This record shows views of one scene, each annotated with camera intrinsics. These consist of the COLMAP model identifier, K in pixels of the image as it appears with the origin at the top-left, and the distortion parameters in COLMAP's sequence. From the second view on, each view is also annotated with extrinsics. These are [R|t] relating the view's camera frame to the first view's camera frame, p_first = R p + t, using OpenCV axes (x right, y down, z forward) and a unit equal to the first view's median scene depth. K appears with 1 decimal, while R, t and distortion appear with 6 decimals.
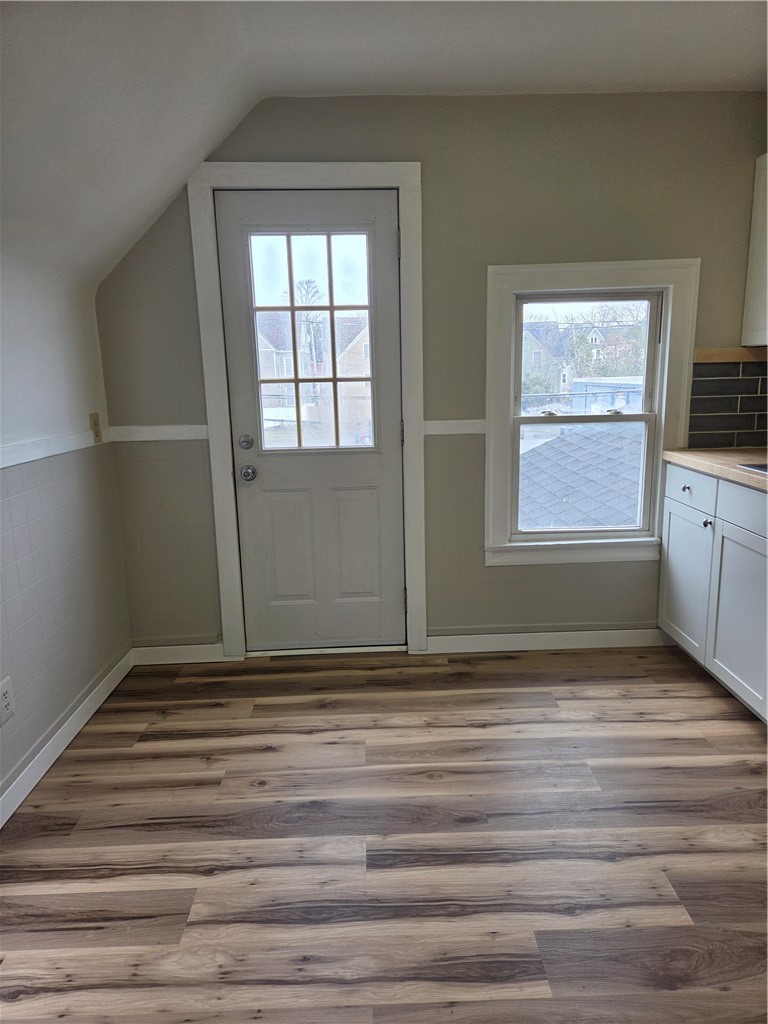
lens RADIAL K [[686.7, 0, 390.6], [0, 686.7, 508.2], [0, 0, 1]] dist [0.076088, -0.070480]
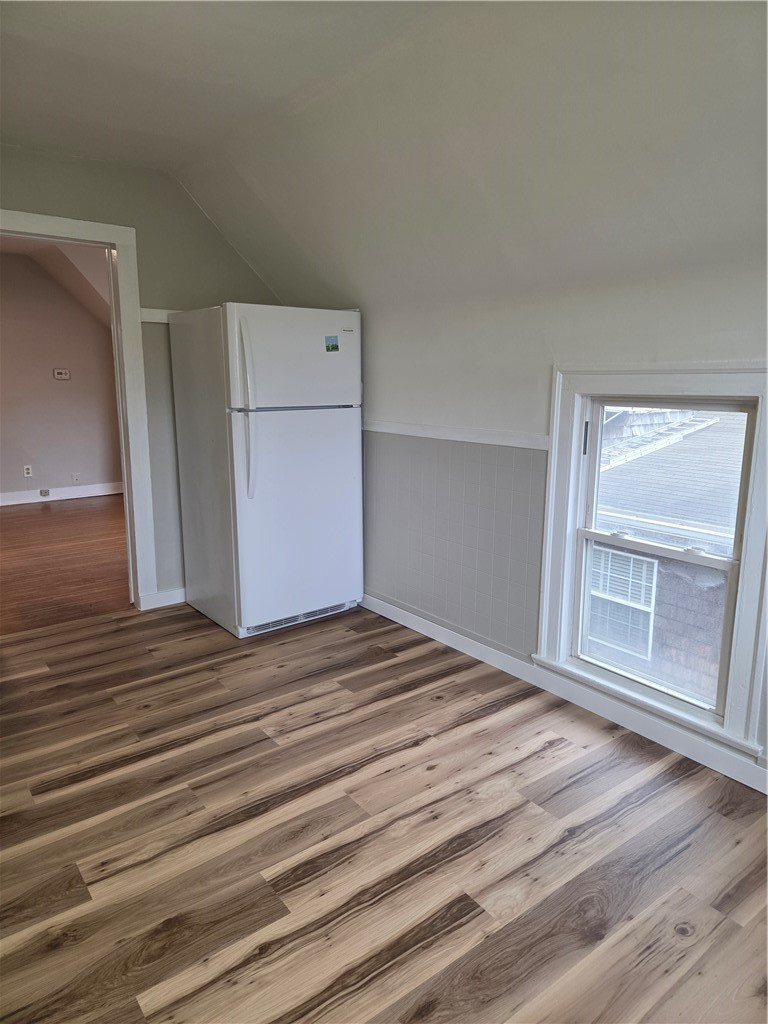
lens RADIAL K [[678.3, 0, 396.5], [0, 678.3, 508.4], [0, 0, 1]] dist [0.041205, -0.030078]
pose [[-0.811962, 0.132182, -0.568547, 0.326990], [-0.098125, 0.929252, 0.356178, -0.201859], [0.575403, 0.344991, -0.741547, 0.920952]]
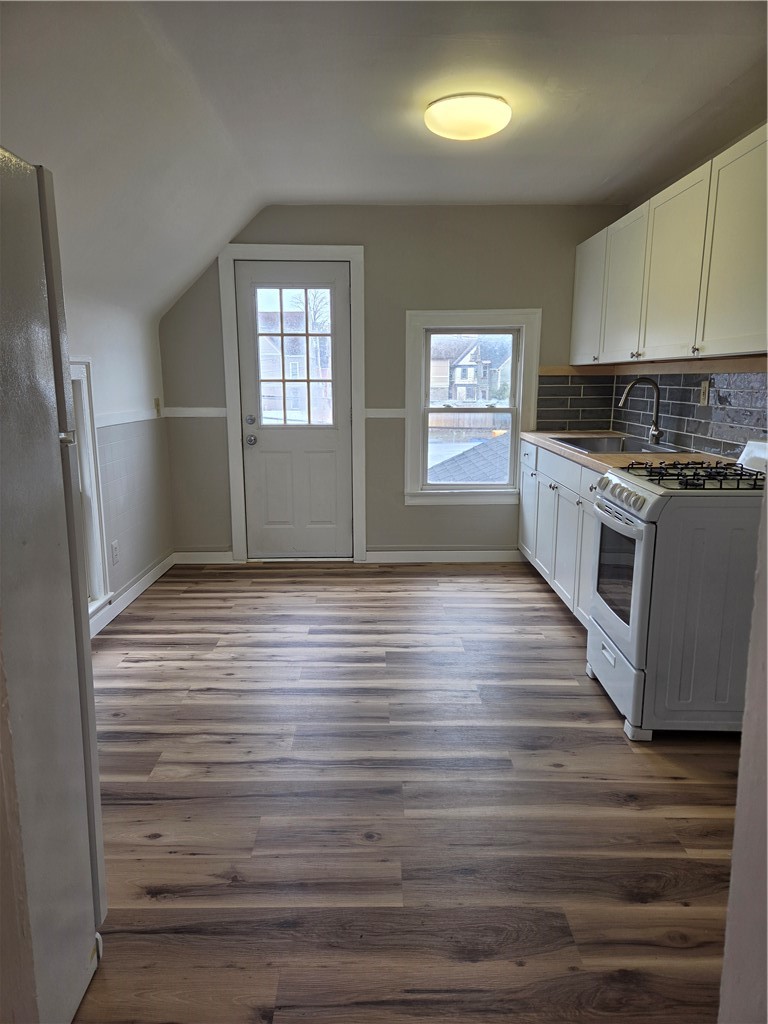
lens RADIAL K [[686.4, 0, 380.4], [0, 686.4, 514.7], [0, 0, 1]] dist [0.082446, -0.078422]
pose [[0.999497, 0.025344, -0.019055, 0.121229], [-0.025332, 0.999679, 0.000863, 0.112501], [0.019071, -0.000380, 0.999818, -0.563121]]
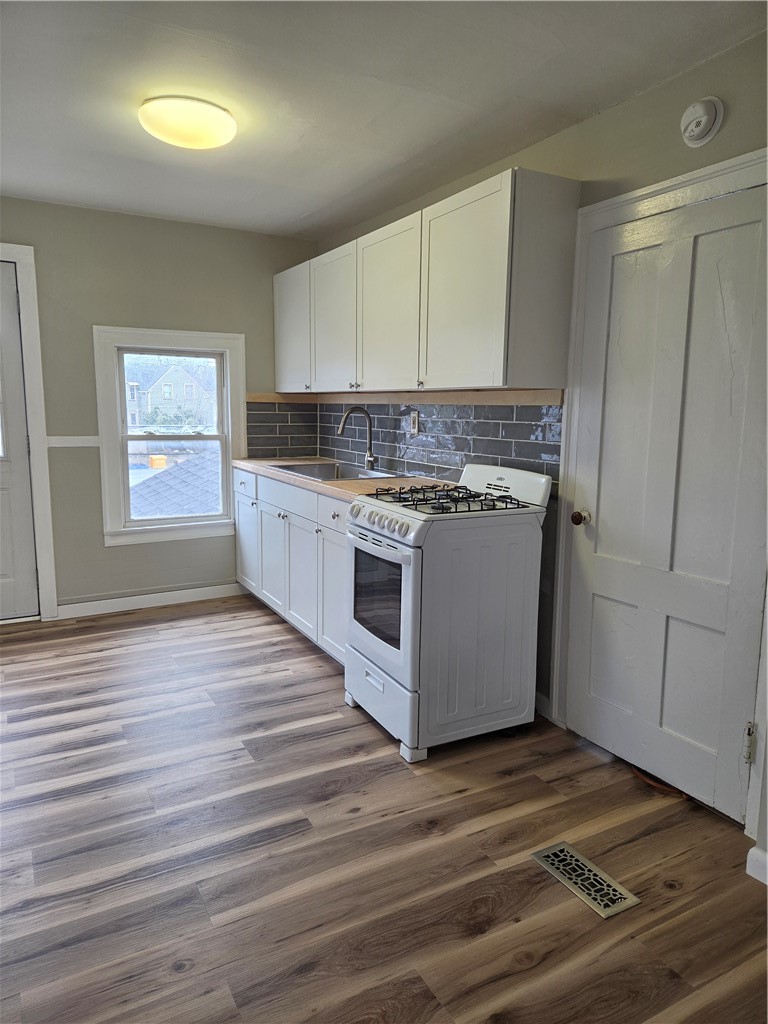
lens RADIAL K [[686.7, 0, 390.6], [0, 686.7, 508.2], [0, 0, 1]] dist [0.076088, -0.070480]
pose [[0.886604, -0.036262, 0.461105, 0.012191], [0.058276, 0.997735, -0.033589, 0.093312], [-0.458842, 0.056652, 0.886710, -0.473946]]
